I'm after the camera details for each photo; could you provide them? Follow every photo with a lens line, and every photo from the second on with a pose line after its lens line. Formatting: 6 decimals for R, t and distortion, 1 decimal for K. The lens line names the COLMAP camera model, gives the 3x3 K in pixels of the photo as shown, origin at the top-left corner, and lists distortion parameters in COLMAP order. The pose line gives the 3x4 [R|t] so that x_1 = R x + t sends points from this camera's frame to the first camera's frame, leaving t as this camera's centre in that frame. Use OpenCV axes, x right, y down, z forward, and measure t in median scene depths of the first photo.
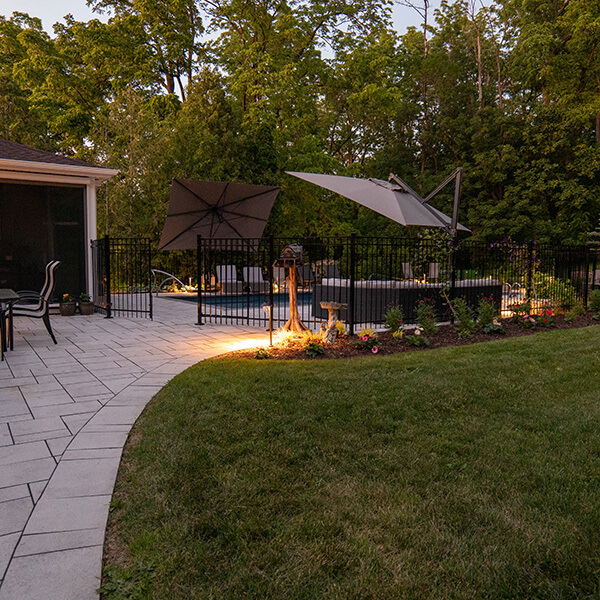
lens RADIAL K [[533.6, 0, 300.0], [0, 533.6, 300.0], [0, 0, 1]] dist [0.040489, -0.055127]
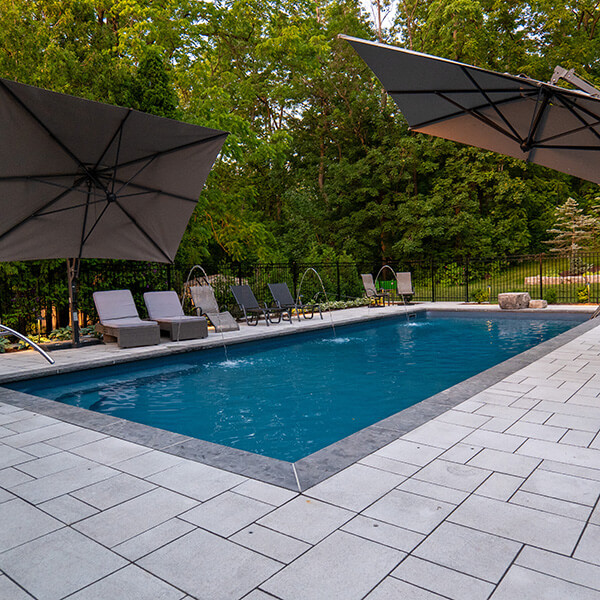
lens RADIAL K [[533.6, 0, 300.0], [0, 533.6, 300.0], [0, 0, 1]] dist [0.040489, -0.055127]
pose [[0.956088, -0.048444, 0.289049, -0.072129], [0.054469, 0.998433, -0.012833, -0.024726], [-0.287975, 0.028013, 0.957228, 0.283366]]
